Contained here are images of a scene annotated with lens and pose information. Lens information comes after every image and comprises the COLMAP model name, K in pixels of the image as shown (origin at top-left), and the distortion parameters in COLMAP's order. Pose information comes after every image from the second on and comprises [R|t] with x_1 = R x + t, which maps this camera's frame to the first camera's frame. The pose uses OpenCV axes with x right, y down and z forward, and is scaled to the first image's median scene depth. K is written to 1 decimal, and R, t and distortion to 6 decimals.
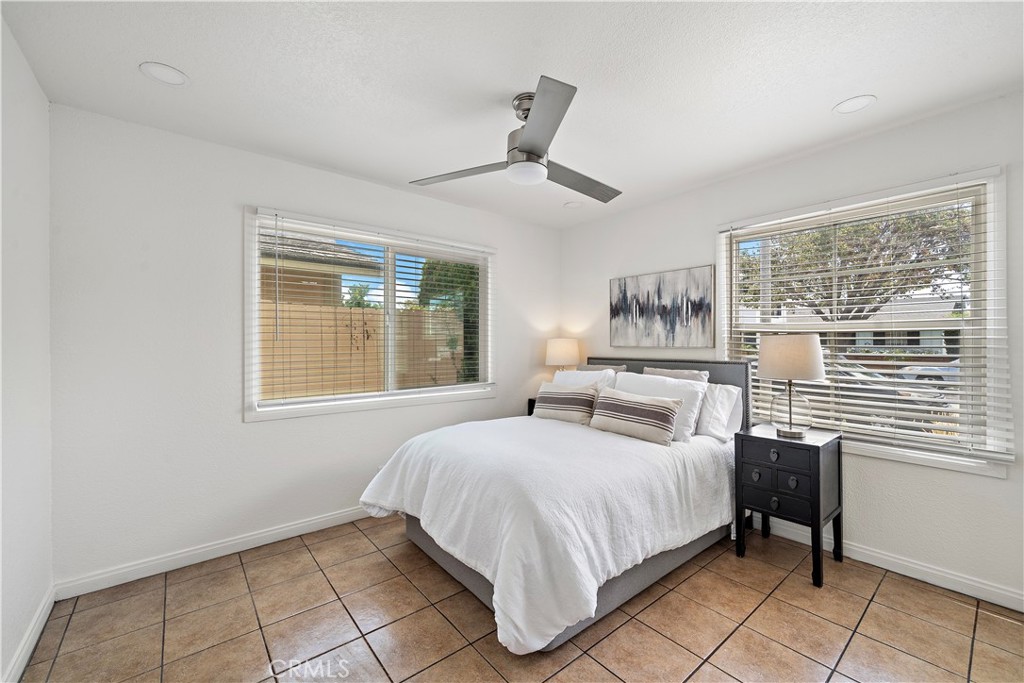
lens RADIAL K [[417.9, 0, 510.2], [0, 417.9, 338.1], [0, 0, 1]] dist [-0.003243, 0.000375]
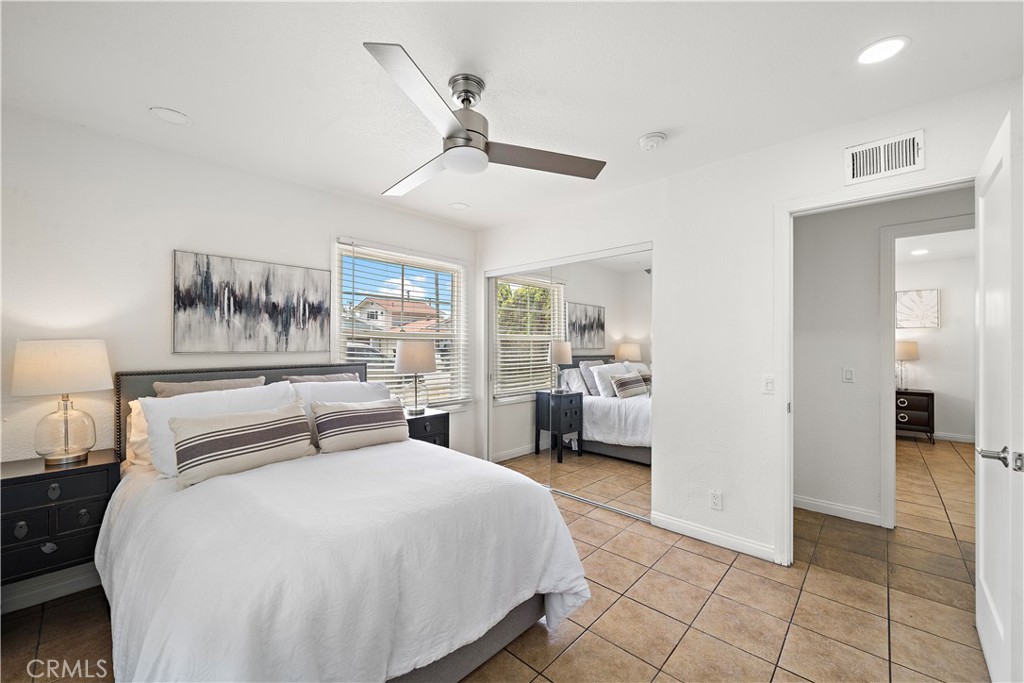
lens RADIAL K [[391.6, 0, 512.4], [0, 391.6, 341.5], [0, 0, 1]] dist [-0.002379, -0.000096]
pose [[-0.131127, 0.010863, 0.991306, -0.481112], [-0.009147, 0.999884, -0.012167, 0.005600], [-0.991323, -0.010663, -0.131013, 0.617461]]
